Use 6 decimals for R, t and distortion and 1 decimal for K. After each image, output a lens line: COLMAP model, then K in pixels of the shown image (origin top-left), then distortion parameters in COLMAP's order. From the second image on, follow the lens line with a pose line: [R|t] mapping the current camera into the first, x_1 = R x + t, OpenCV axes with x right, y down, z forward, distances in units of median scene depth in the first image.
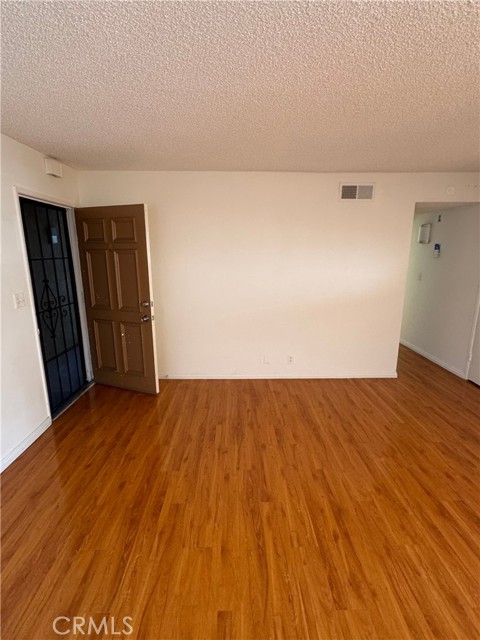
lens RADIAL K [[309.0, 0, 241.4], [0, 309.0, 321.3], [0, 0, 1]] dist [-0.004076, 0.000469]
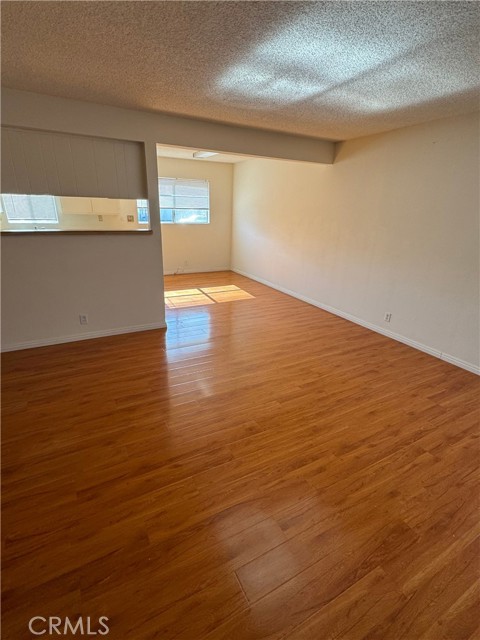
lens RADIAL K [[309.0, 0, 237.9], [0, 309.0, 322.2], [0, 0, 1]] dist [-0.004076, 0.000469]
pose [[-0.457230, -0.330148, 0.825799, -0.400972], [0.167293, 0.880039, 0.444460, -0.160044], [-0.873473, 0.341370, -0.347148, 0.747640]]
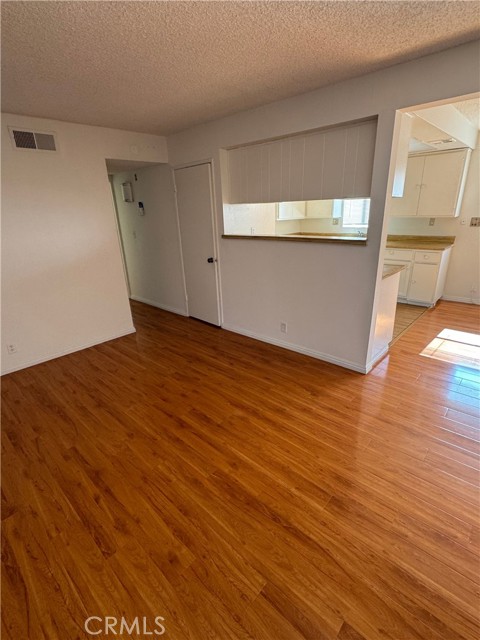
lens RADIAL K [[309.0, 0, 241.5], [0, 309.0, 321.6], [0, 0, 1]] dist [-0.004076, 0.000469]
pose [[0.691474, -0.272103, 0.669197, 0.085471], [0.196388, 0.962267, 0.188344, 0.032745], [-0.695195, 0.001187, 0.718820, -0.039838]]
